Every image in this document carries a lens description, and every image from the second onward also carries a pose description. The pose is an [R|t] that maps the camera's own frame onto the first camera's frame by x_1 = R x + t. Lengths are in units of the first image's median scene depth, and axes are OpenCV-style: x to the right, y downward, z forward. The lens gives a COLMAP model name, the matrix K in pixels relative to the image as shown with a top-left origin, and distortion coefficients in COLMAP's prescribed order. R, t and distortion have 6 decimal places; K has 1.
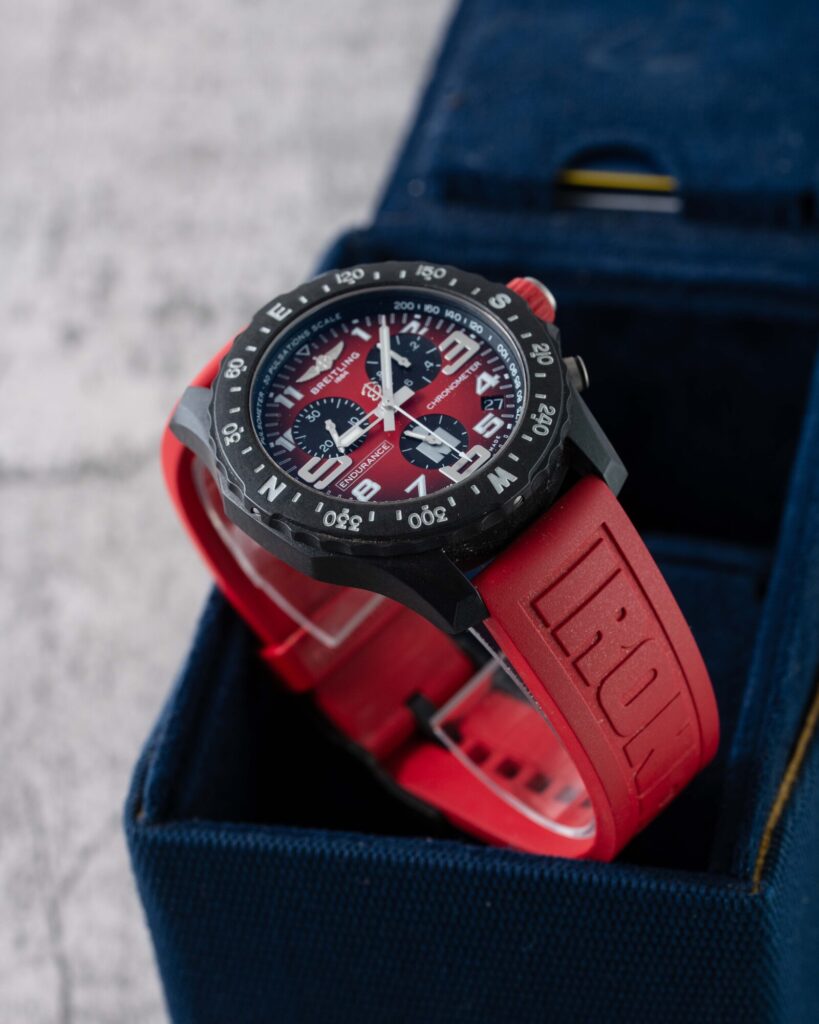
lens RADIAL K [[4299.2, 0, 409.5], [0, 4299.2, 512.0], [0, 0, 1]] dist [-0.067781, 1.934457]
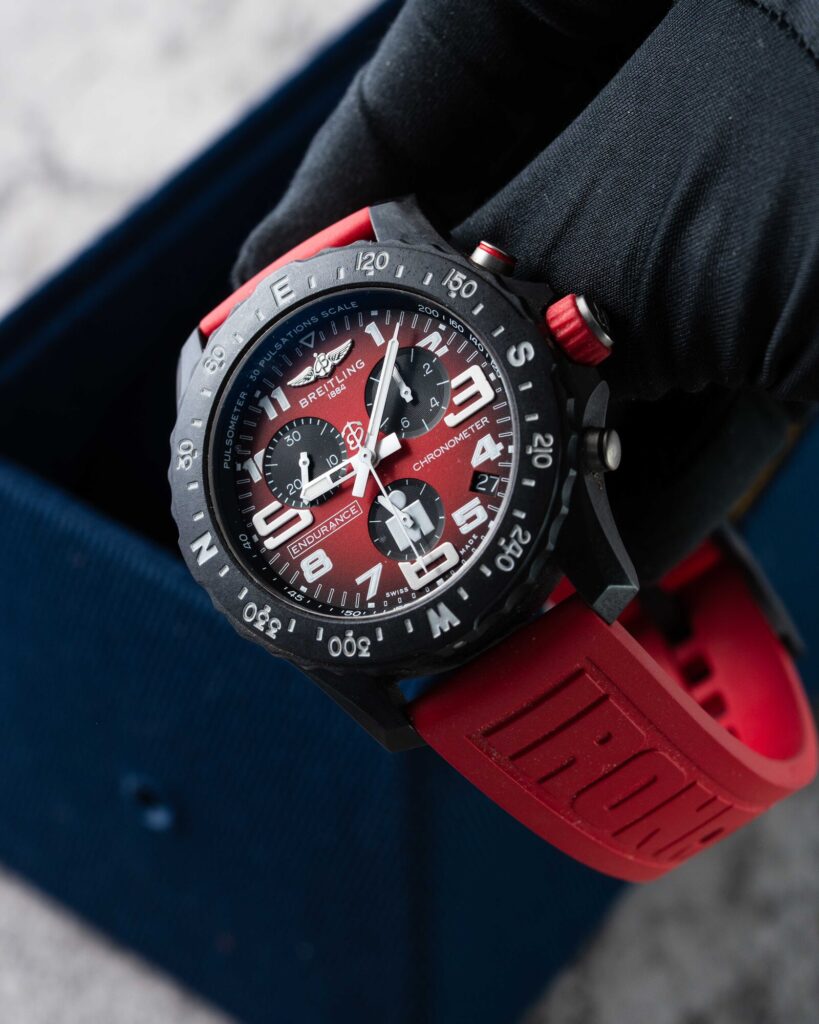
lens RADIAL K [[4299.2, 0, 409.5], [0, 4299.2, 512.0], [0, 0, 1]] dist [-0.067781, 1.934457]
pose [[0.911063, 0.242035, -0.333741, 0.281489], [-0.032606, 0.849294, 0.526913, -0.452643], [0.410976, -0.469169, 0.781652, 0.350799]]
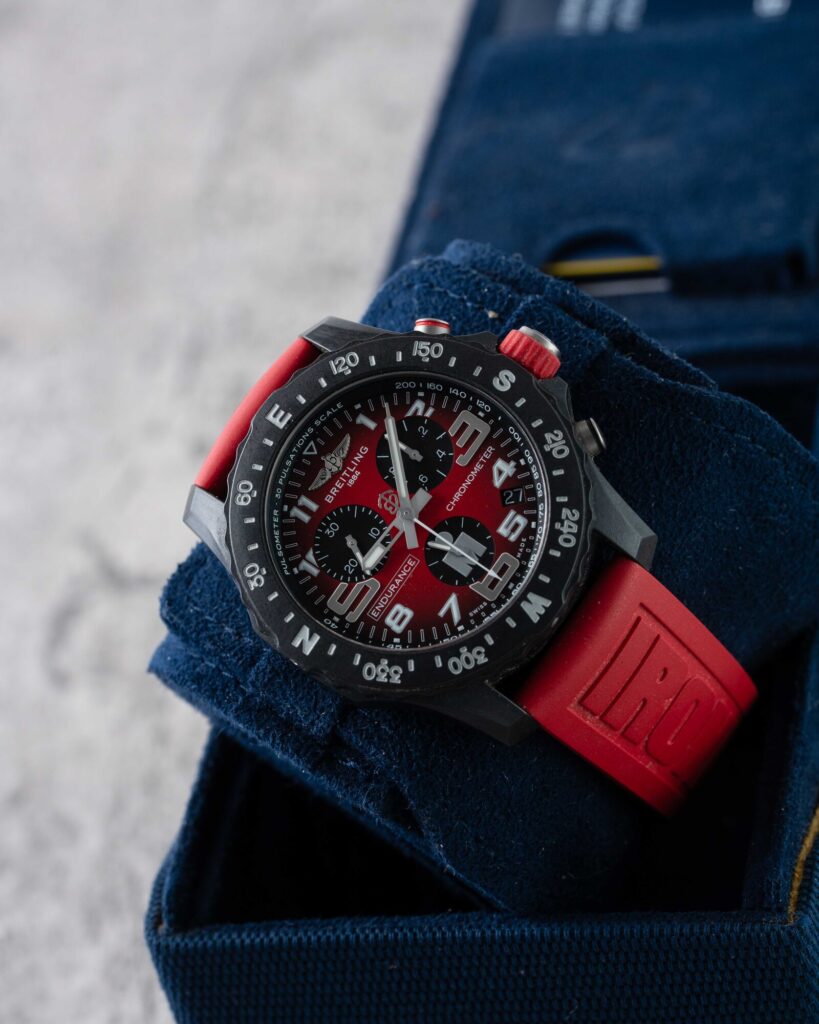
lens RADIAL K [[4299.2, 0, 409.5], [0, 4299.2, 512.0], [0, 0, 1]] dist [-0.067781, 1.934457]
pose [[0.989141, -0.143703, -0.030812, 0.025767], [0.143697, 0.901637, 0.407925, -0.423440], [-0.030839, -0.407923, 0.912496, 0.109957]]
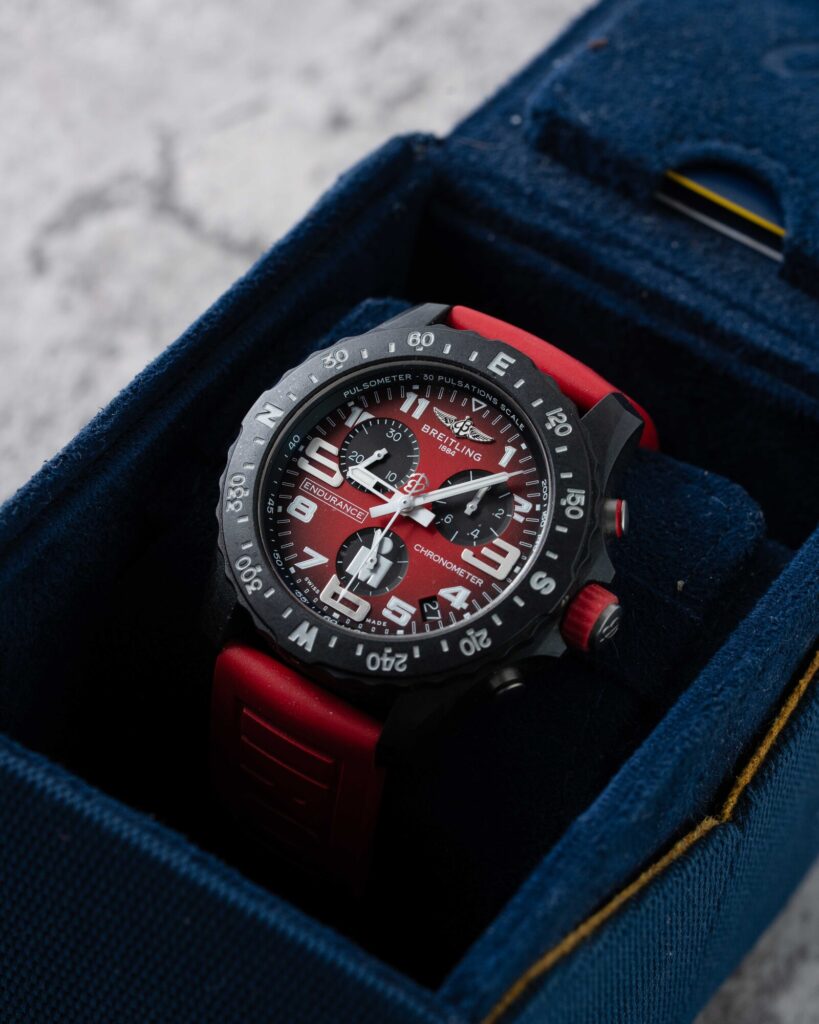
lens RADIAL K [[4299.2, 0, 409.5], [0, 4299.2, 512.0], [0, 0, 1]] dist [-0.067781, 1.934457]
pose [[0.185141, 0.935330, -0.301463, 0.279054], [-0.685938, 0.342672, 0.641923, -0.625913], [0.703713, 0.087938, 0.705022, 0.340641]]
